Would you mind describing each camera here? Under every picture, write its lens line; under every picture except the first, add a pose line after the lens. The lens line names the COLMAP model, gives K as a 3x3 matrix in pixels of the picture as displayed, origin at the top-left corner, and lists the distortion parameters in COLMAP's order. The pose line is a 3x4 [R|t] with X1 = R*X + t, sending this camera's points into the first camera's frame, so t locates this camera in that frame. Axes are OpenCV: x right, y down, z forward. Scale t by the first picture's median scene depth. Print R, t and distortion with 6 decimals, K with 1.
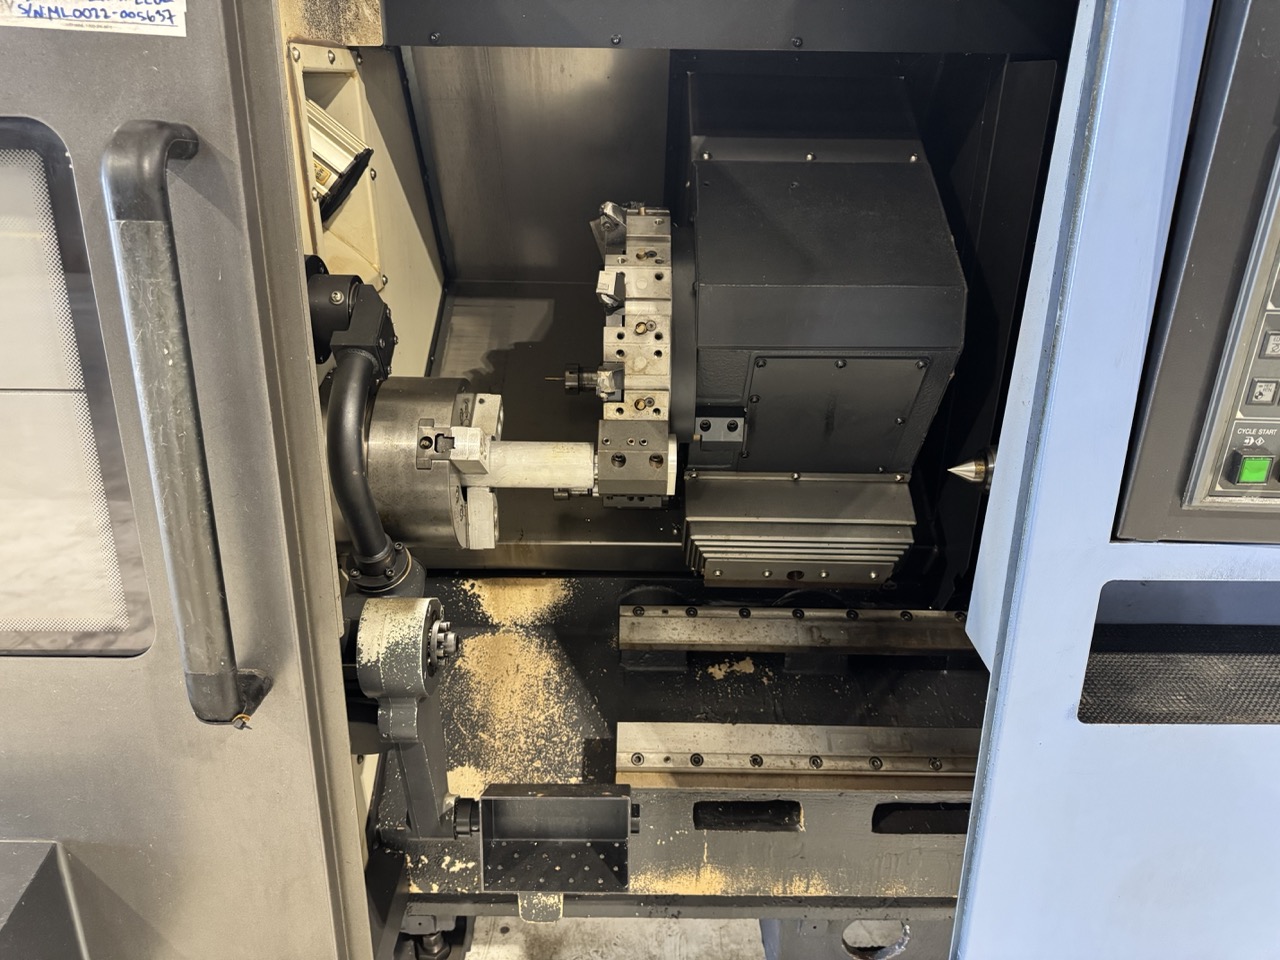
lens RADIAL K [[943.2, 0, 642.3], [0, 943.2, 473.0], [0, 0, 1]] dist [0.012124, -0.001620]
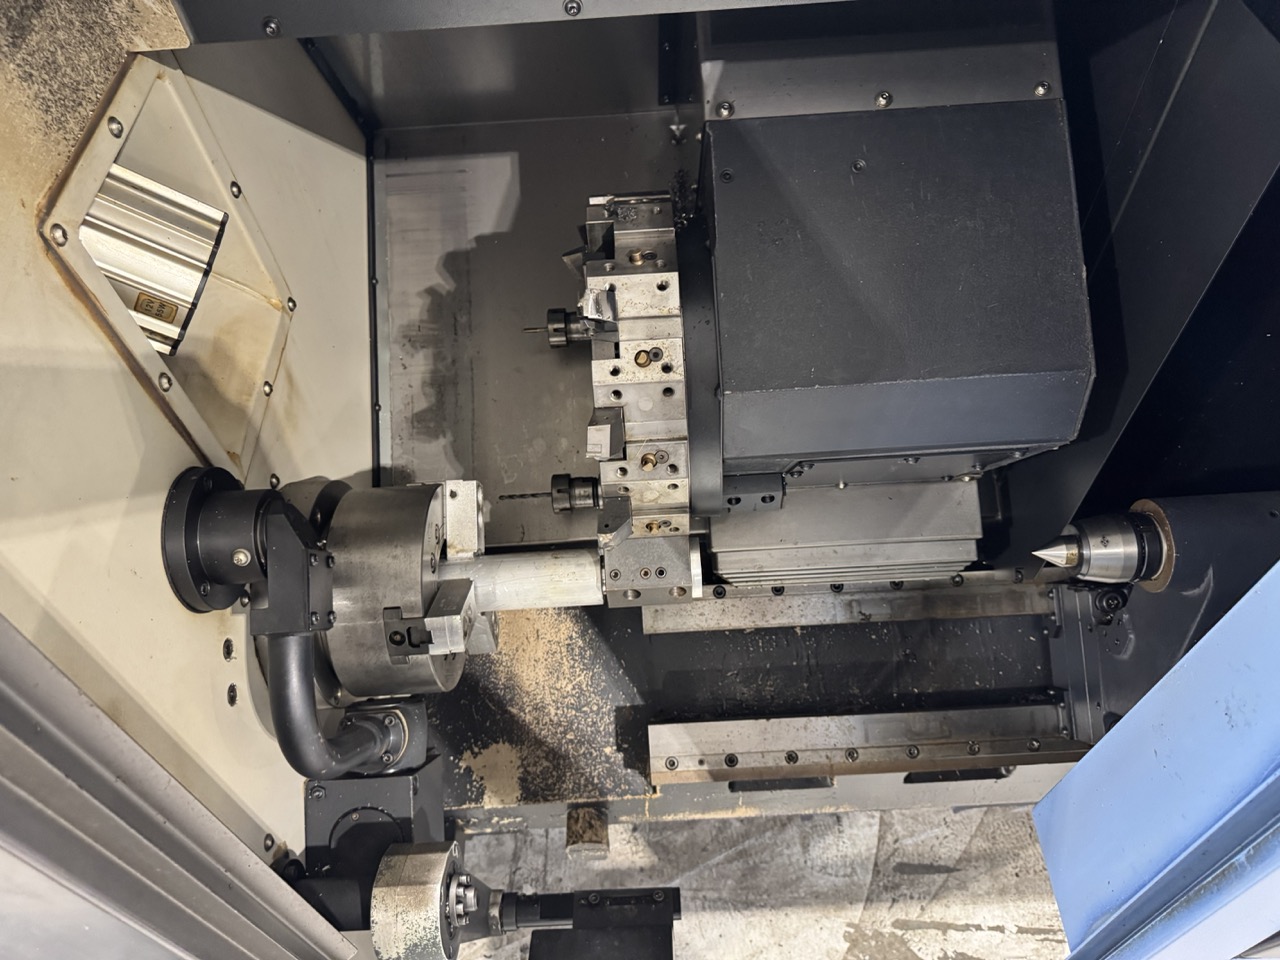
lens RADIAL K [[943.2, 0, 642.3], [0, 943.2, 473.0], [0, 0, 1]] dist [0.012124, -0.001620]
pose [[0.997268, -0.066312, -0.032558, 0.015663], [0.073522, 0.847911, 0.525016, -0.447139], [-0.007208, -0.525975, 0.850469, 0.293892]]
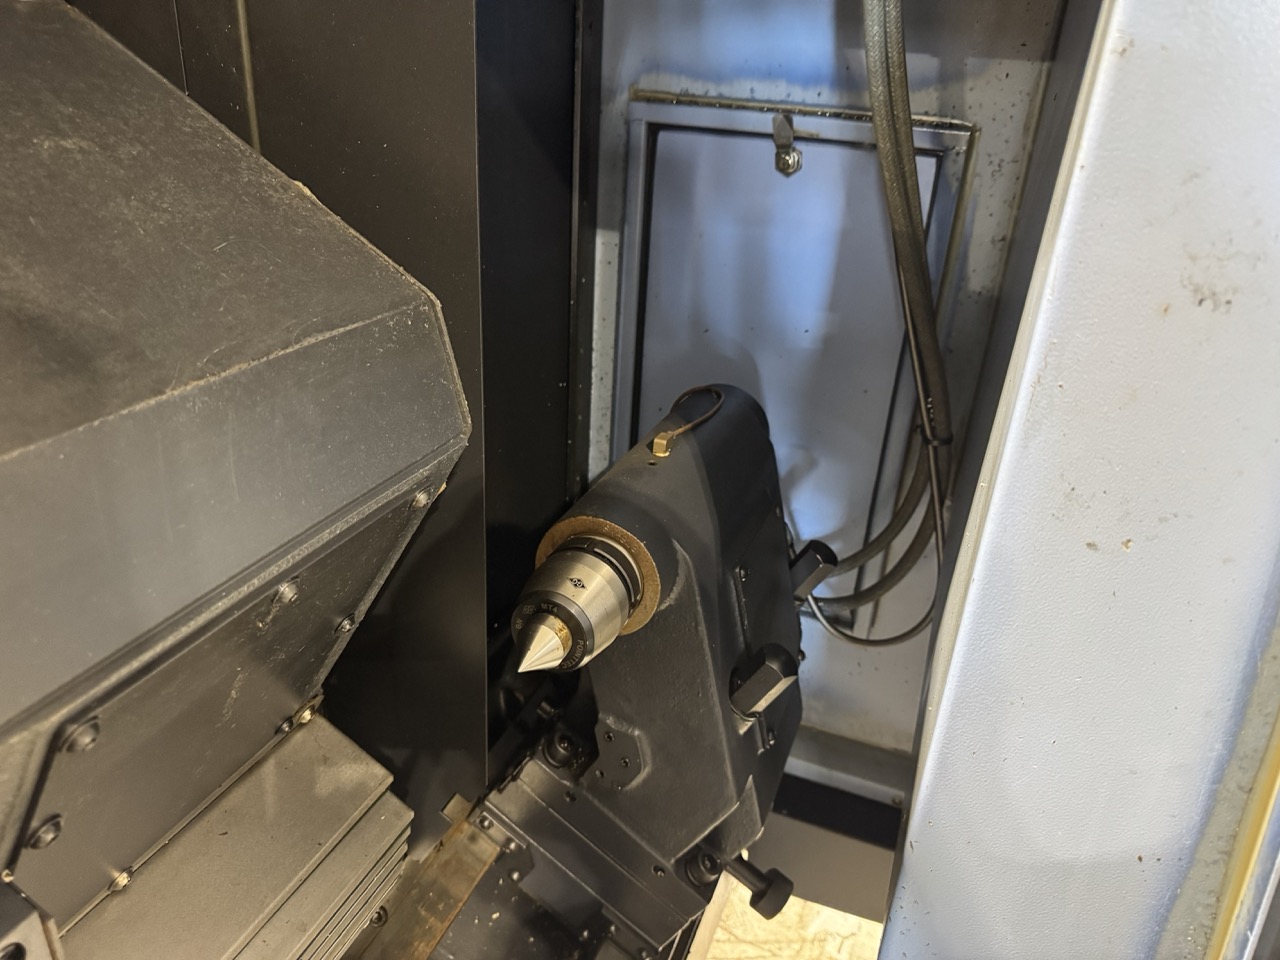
lens RADIAL K [[901.7, 0, 633.2], [0, 901.7, 478.6], [0, 0, 1]] dist [0.108910, -0.129193]
pose [[0.374208, -0.394701, 0.839154, -0.001598], [0.304475, 0.907029, 0.290850, -0.179962], [-0.875936, 0.146663, 0.459594, 0.623180]]
